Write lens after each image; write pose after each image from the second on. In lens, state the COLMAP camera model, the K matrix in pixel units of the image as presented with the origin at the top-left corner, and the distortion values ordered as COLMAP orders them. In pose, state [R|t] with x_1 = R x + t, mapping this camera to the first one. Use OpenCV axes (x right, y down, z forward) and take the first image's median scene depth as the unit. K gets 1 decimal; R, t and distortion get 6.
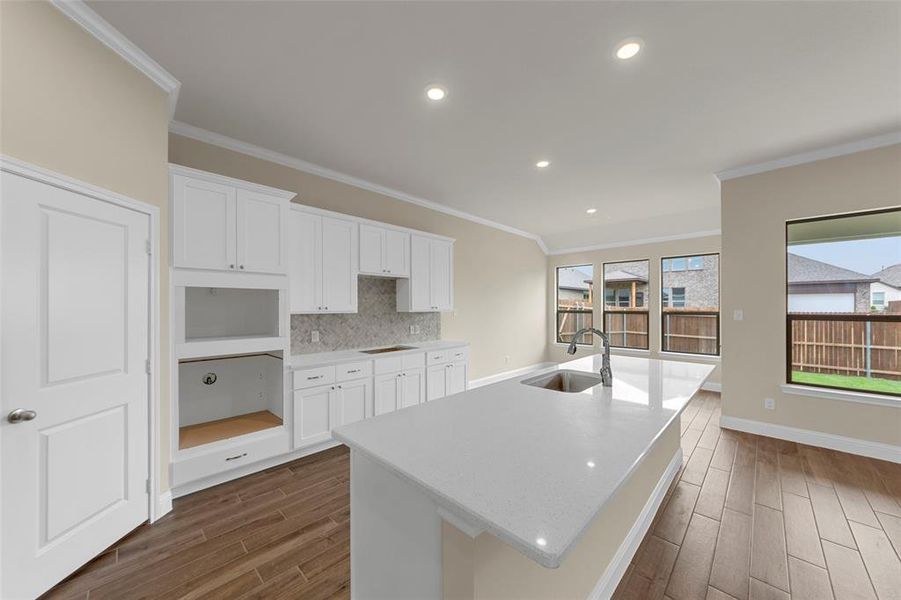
lens RADIAL K [[326.0, 0, 452.6], [0, 326.0, 306.6], [0, 0, 1]] dist [0.002961, 0.000088]
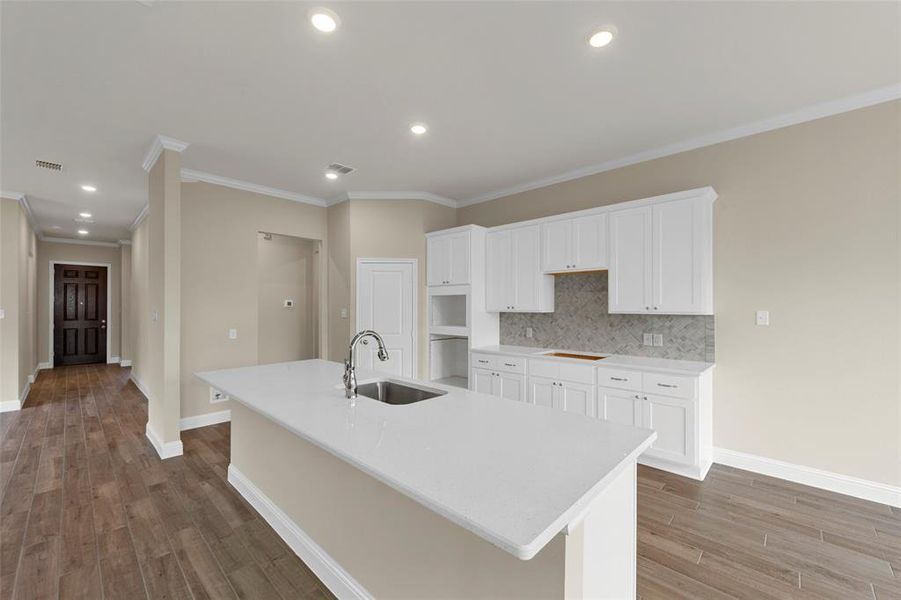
lens RADIAL K [[361.5, 0, 459.3], [0, 361.5, 304.8], [0, 0, 1]] dist [0.002484, -0.000034]
pose [[0.015171, -0.000556, -0.999885, 0.766707], [0.000882, 0.999999, -0.000543, -0.004182], [0.999885, -0.000873, 0.015171, 0.676066]]
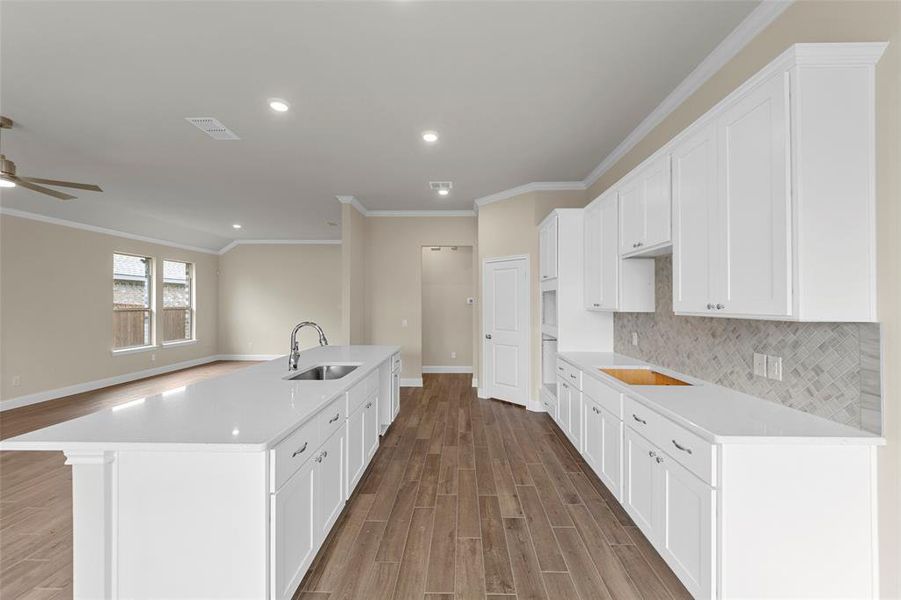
lens RADIAL K [[355.4, 0, 453.9], [0, 355.4, 300.4], [0, 0, 1]] dist [0.002759, -0.000305]
pose [[-0.731333, -0.005650, -0.681997, 0.495776], [-0.001377, 0.999976, -0.006808, -0.000670], [0.682019, -0.004040, -0.731323, 1.239125]]
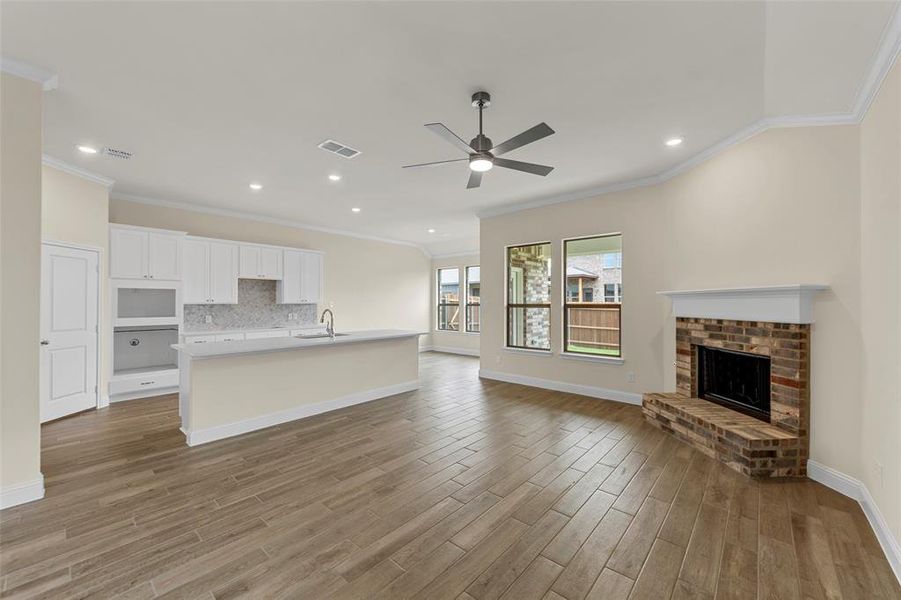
lens RADIAL K [[355.4, 0, 453.9], [0, 355.4, 300.4], [0, 0, 1]] dist [0.002759, -0.000305]
pose [[0.998825, -0.001877, 0.048421, 0.596502], [0.002222, 0.999973, -0.007070, 0.016610], [-0.048407, 0.007169, 0.998802, -0.668153]]
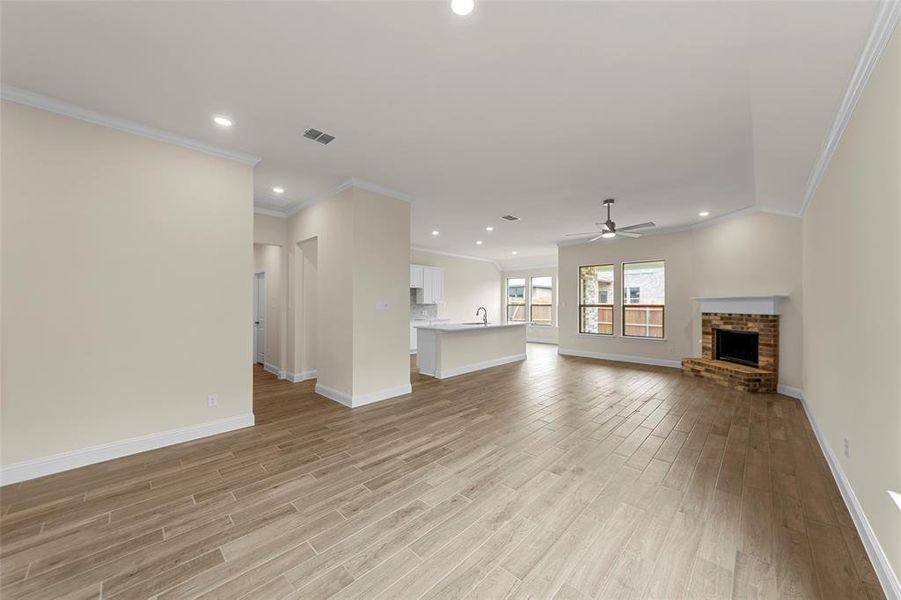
lens RADIAL K [[326.4, 0, 450.8], [0, 326.4, 301.8], [0, 0, 1]] dist [-0.001301, -0.000134]
pose [[0.999993, 0.000943, 0.003695, 0.051339], [-0.000921, 0.999982, -0.005892, 0.016628], [-0.003700, 0.005889, 0.999976, -1.262729]]
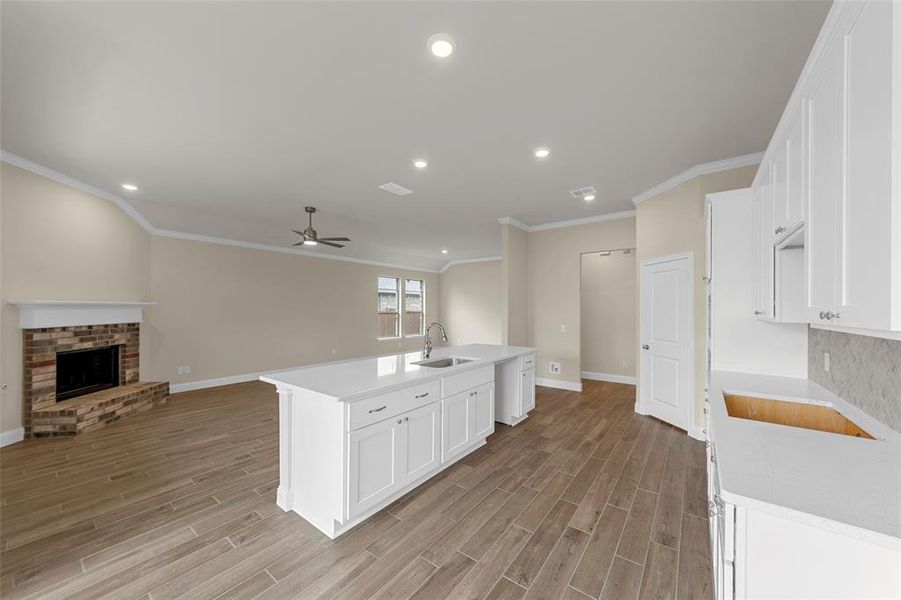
lens RADIAL K [[326.0, 0, 452.6], [0, 326.0, 306.6], [0, 0, 1]] dist [0.002961, 0.000088]
pose [[-0.992191, -0.005854, -0.124588, 0.288839], [-0.005236, 0.999972, -0.005292, -0.001234], [0.124616, -0.004598, -0.992194, 1.373343]]
